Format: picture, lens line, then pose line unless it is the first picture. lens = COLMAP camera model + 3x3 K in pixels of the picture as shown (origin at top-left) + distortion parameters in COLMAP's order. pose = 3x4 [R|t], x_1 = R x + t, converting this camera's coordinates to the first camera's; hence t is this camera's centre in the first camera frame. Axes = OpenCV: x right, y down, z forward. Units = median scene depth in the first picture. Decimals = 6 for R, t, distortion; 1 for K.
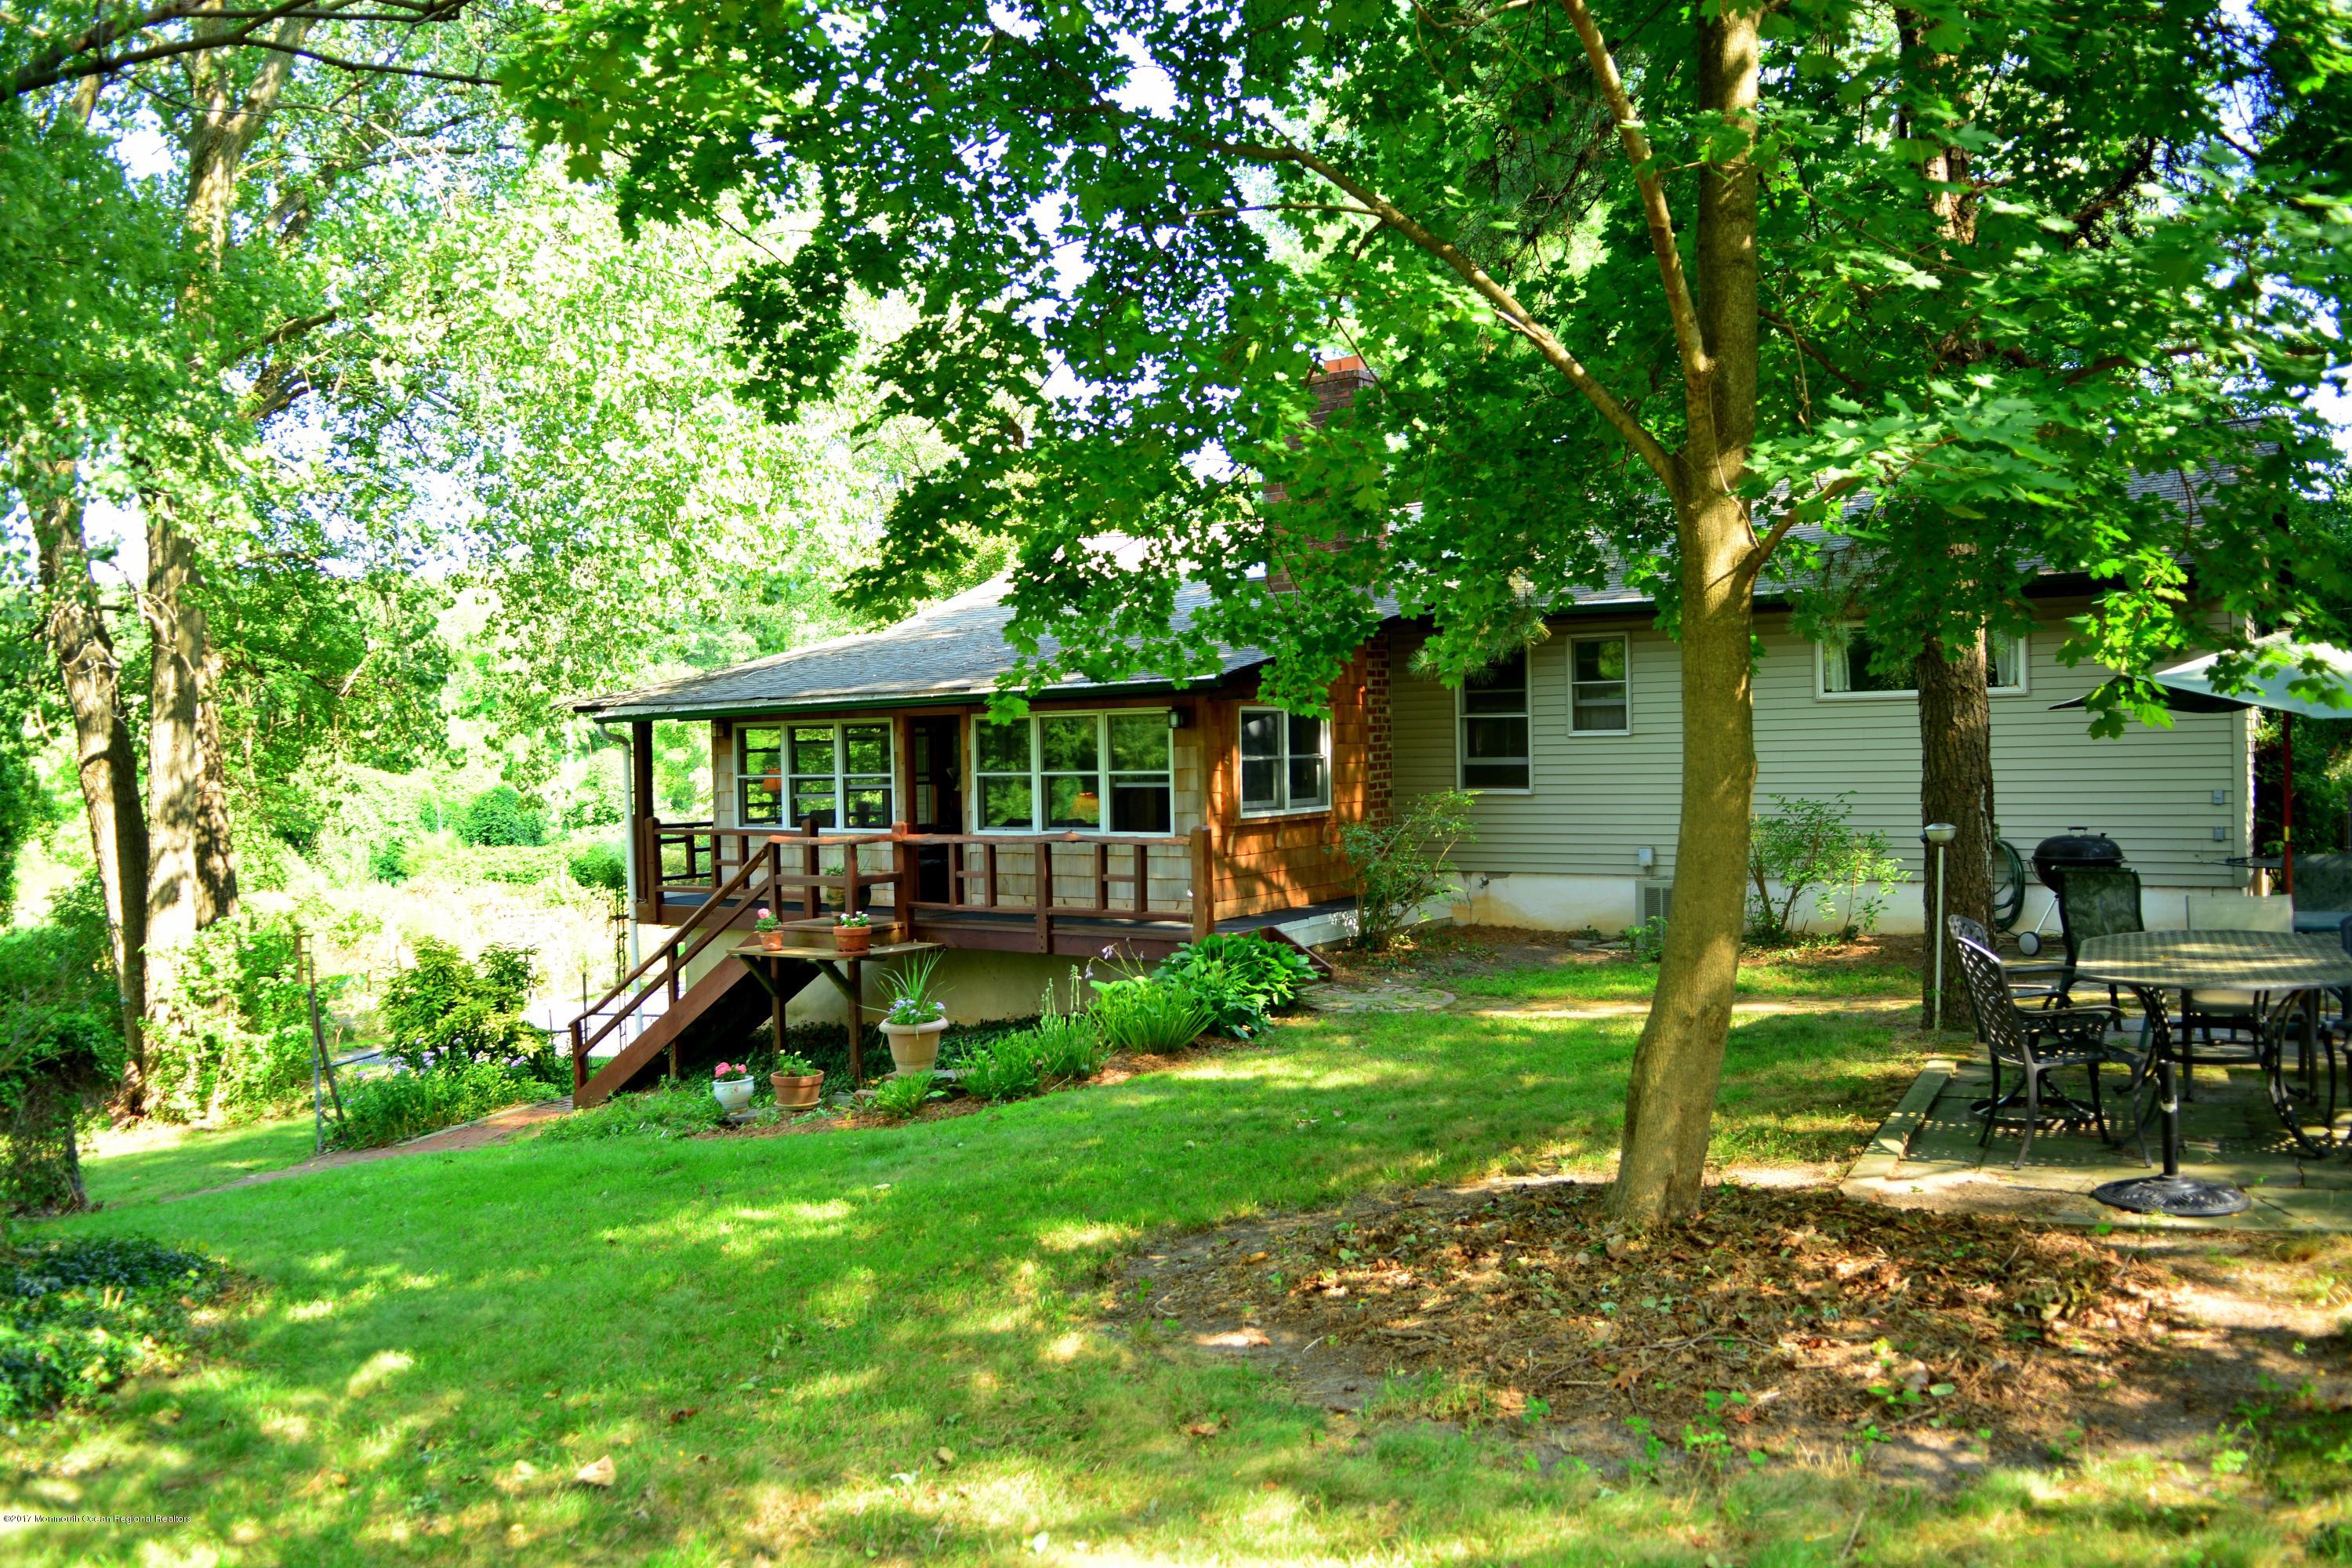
lens RADIAL K [[1756.2, 0, 1176.0], [0, 1756.2, 784.0], [0, 0, 1]] dist [-0.013357, -0.062596]
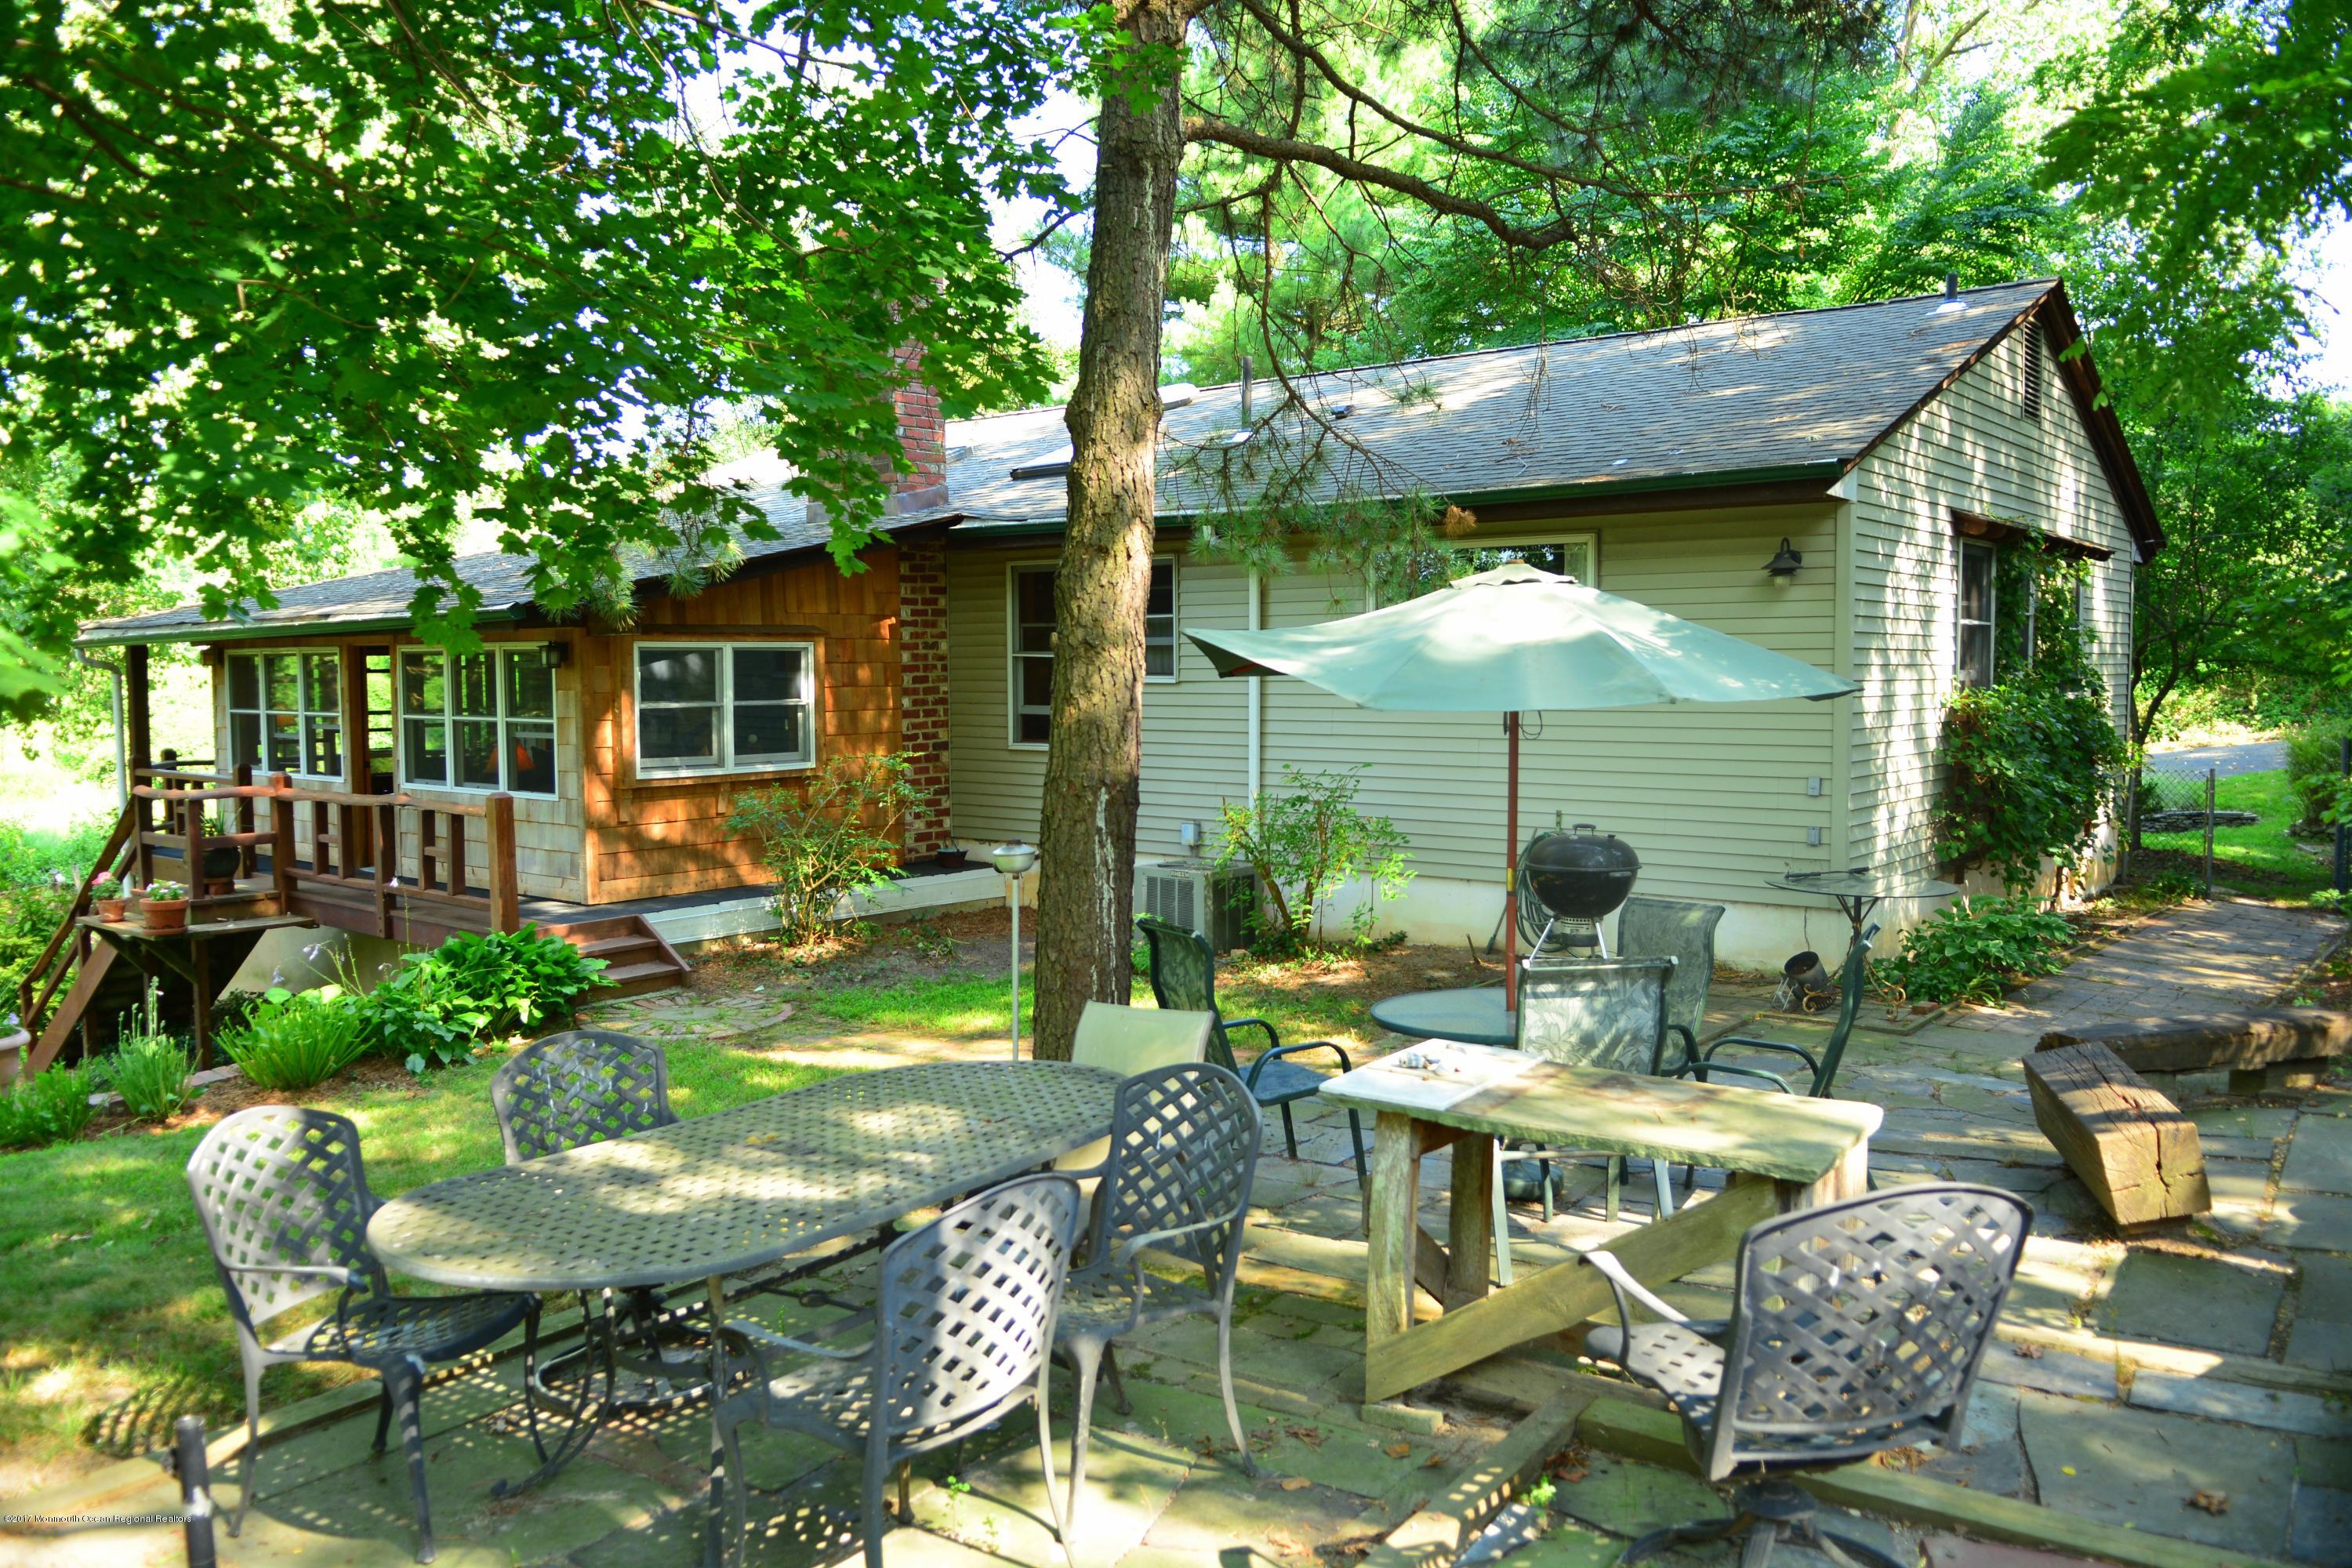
lens RADIAL K [[1756.2, 0, 1176.0], [0, 1756.2, 784.0], [0, 0, 1]] dist [-0.013357, -0.062596]
pose [[0.994852, 0.020539, -0.099230, 0.345933], [-0.015296, 0.998461, 0.053308, -0.023875], [0.100172, -0.051516, 0.993636, 0.214638]]
